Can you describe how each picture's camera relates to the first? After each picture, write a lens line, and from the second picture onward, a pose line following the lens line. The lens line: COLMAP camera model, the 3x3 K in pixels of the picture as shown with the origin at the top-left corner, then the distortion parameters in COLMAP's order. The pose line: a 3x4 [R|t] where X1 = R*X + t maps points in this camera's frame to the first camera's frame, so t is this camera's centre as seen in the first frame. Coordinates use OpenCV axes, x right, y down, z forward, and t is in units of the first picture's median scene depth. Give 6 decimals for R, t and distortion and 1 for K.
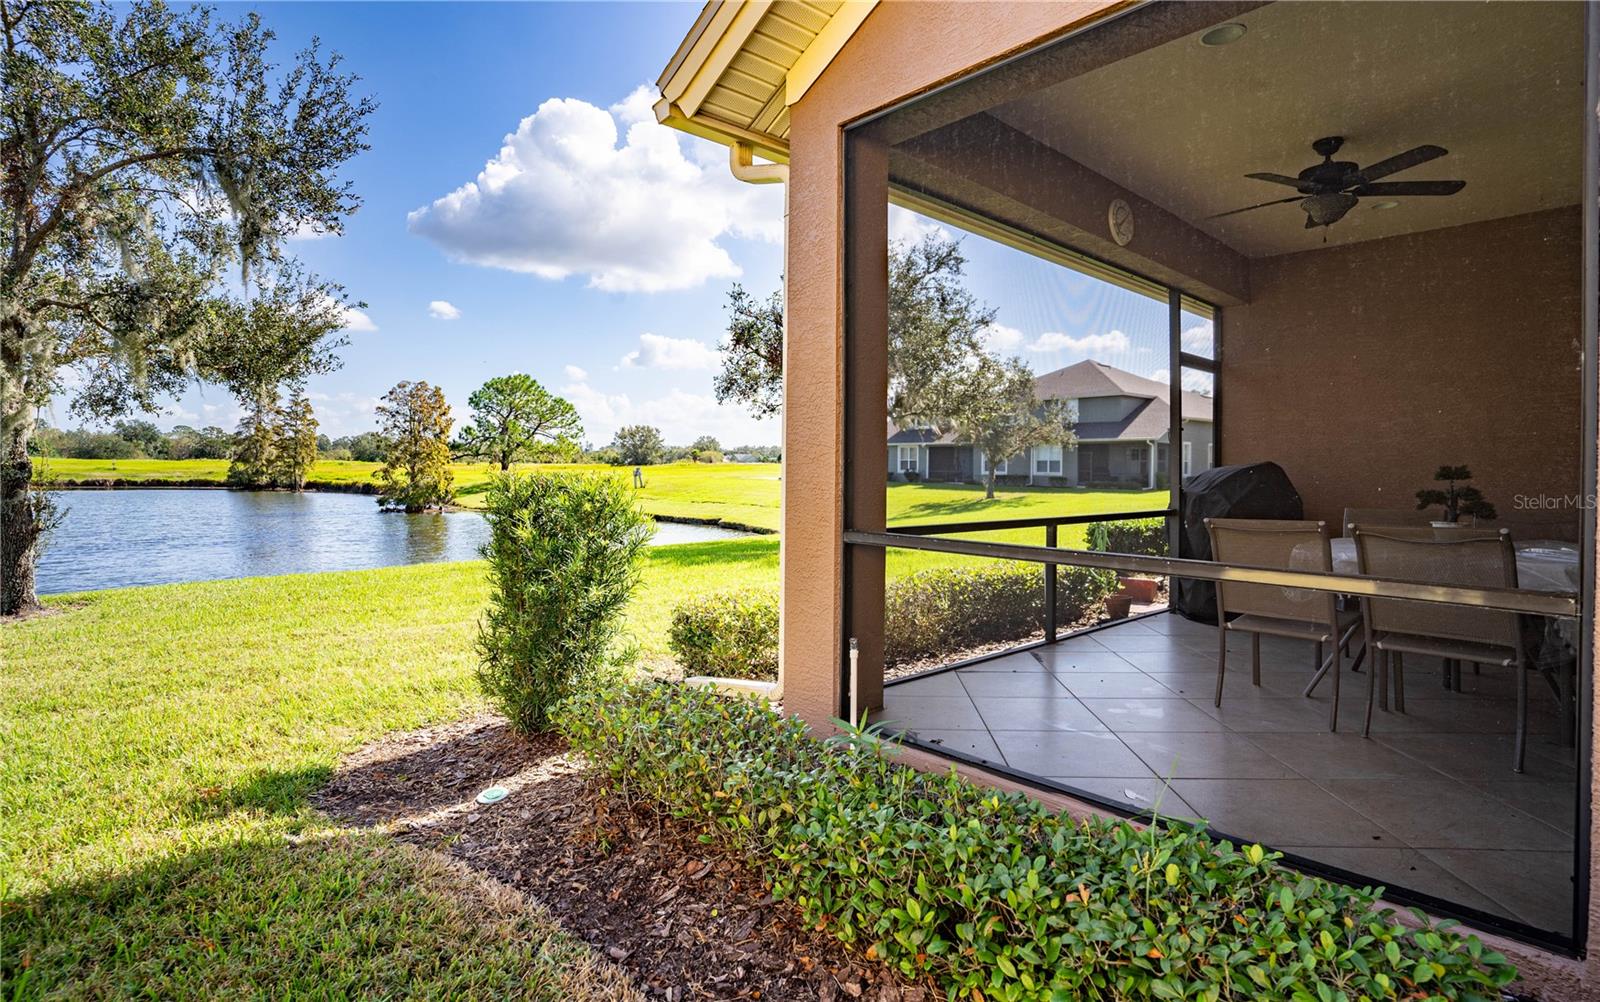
lens RADIAL K [[752.4, 0, 787.8], [0, 752.4, 461.6], [0, 0, 1]] dist [-0.003764, -0.000225]
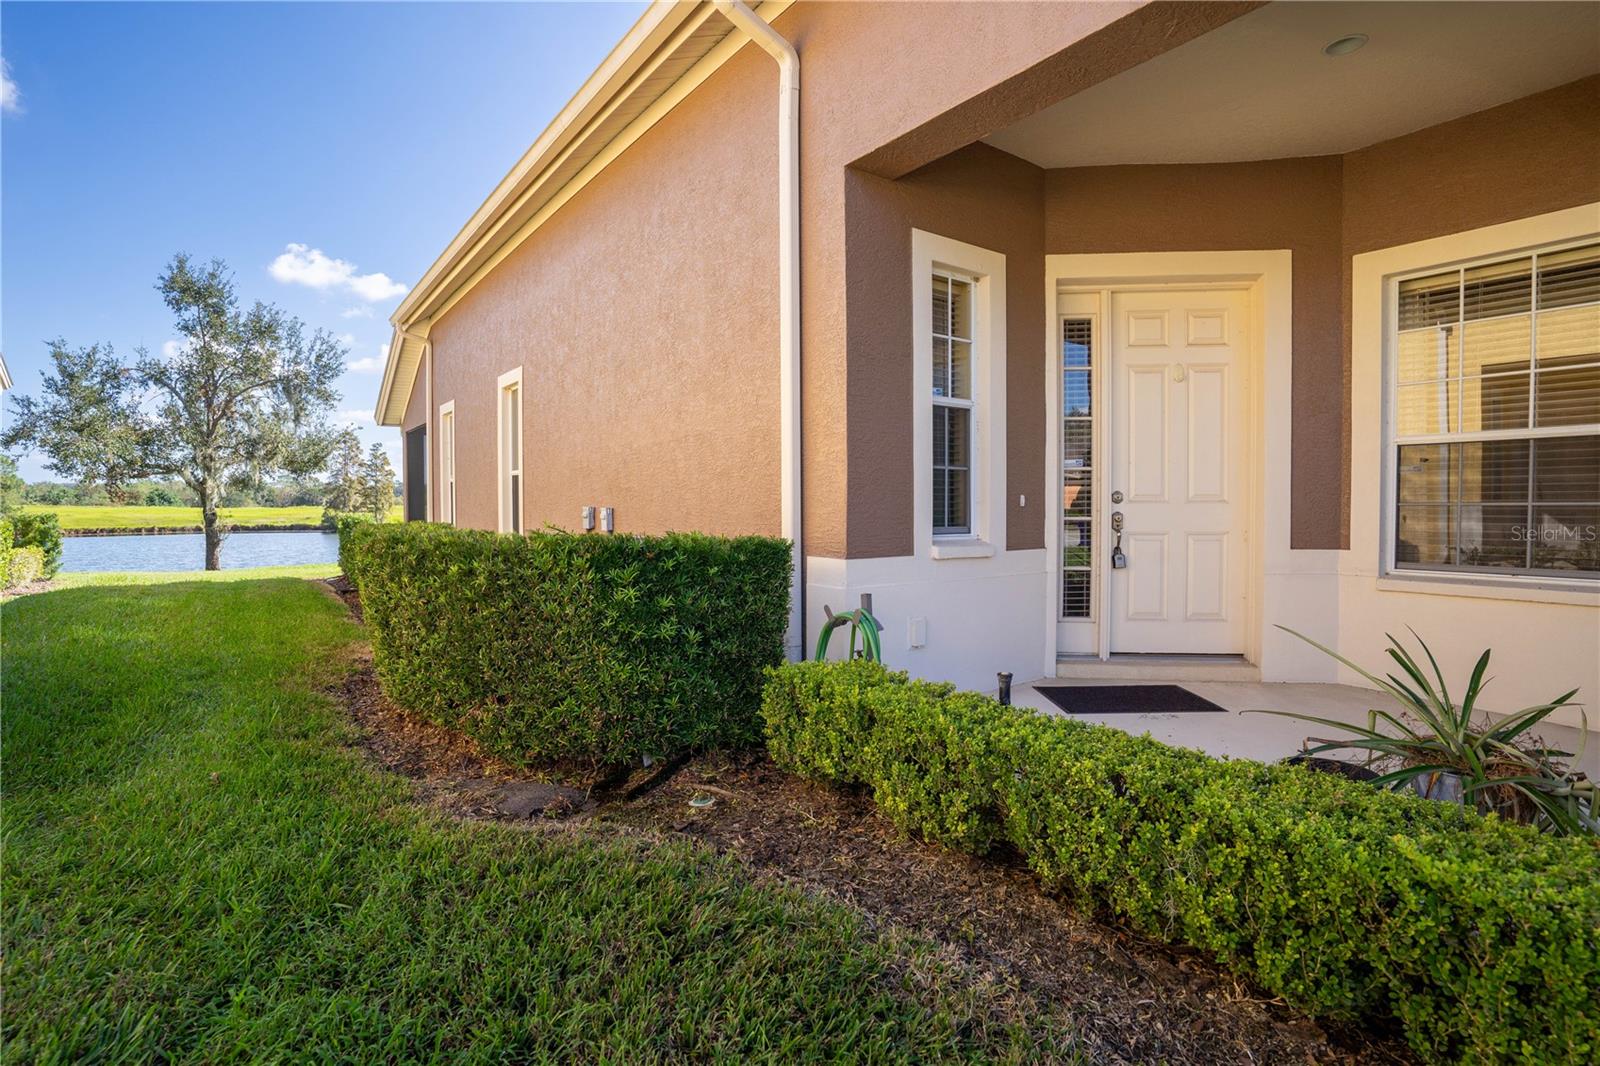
lens RADIAL K [[789.4, 0, 795.8], [0, 789.4, 532.9], [0, 0, 1]] dist [-0.002440, -0.000375]
pose [[0.994259, -0.008686, -0.106651, 0.116966], [0.012969, 0.999134, 0.039531, -0.000882], [0.106215, -0.040687, 0.993510, -0.139174]]
